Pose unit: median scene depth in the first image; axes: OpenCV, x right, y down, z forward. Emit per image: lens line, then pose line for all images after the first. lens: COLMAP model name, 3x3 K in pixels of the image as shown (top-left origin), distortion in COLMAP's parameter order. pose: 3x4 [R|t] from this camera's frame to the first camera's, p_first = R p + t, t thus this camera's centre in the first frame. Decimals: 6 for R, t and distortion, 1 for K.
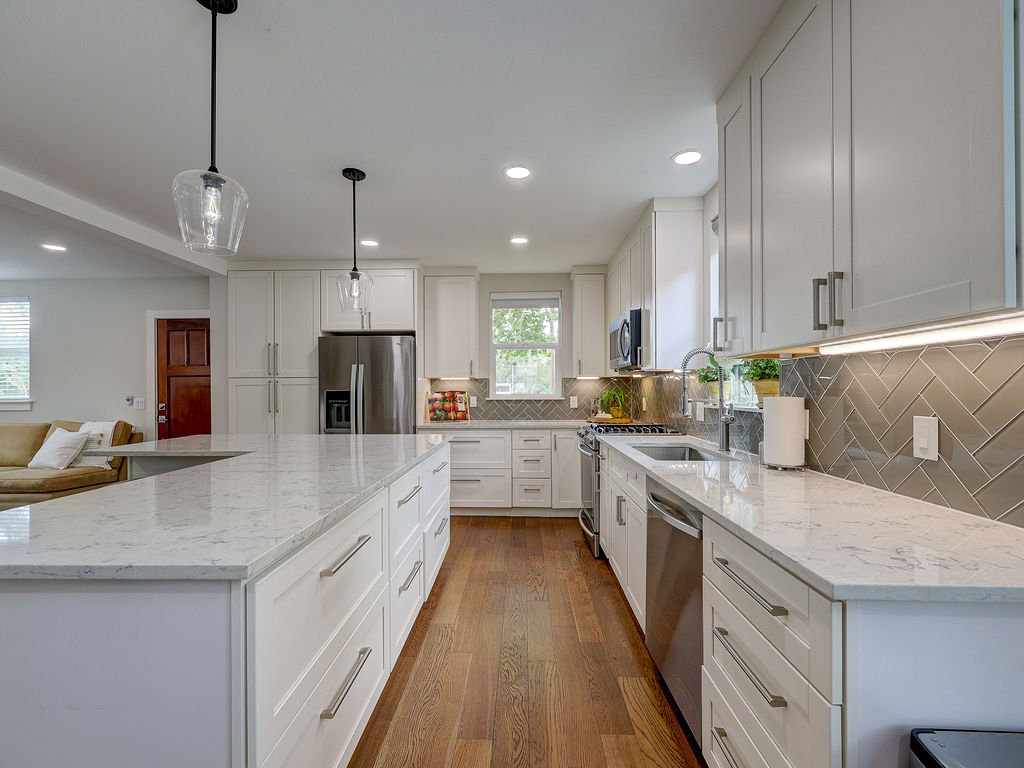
lens RADIAL K [[401.3, 0, 512.0], [0, 401.3, 386.4], [0, 0, 1]] dist [-0.001355, -0.000172]
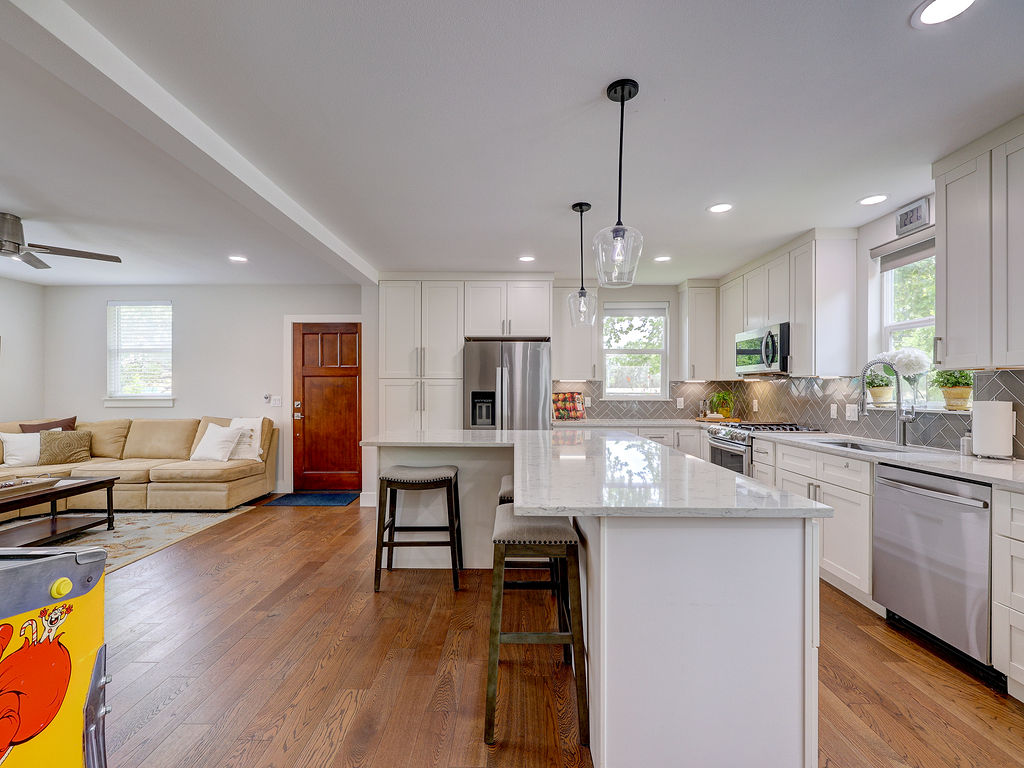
lens RADIAL K [[401.3, 0, 511.8], [0, 401.3, 388.7], [0, 0, 1]] dist [-0.001355, -0.000172]
pose [[0.999792, 0.008778, 0.018398, -0.342901], [-0.008873, 0.999948, 0.005084, -0.002274], [-0.018353, -0.005246, 0.999818, -0.093787]]
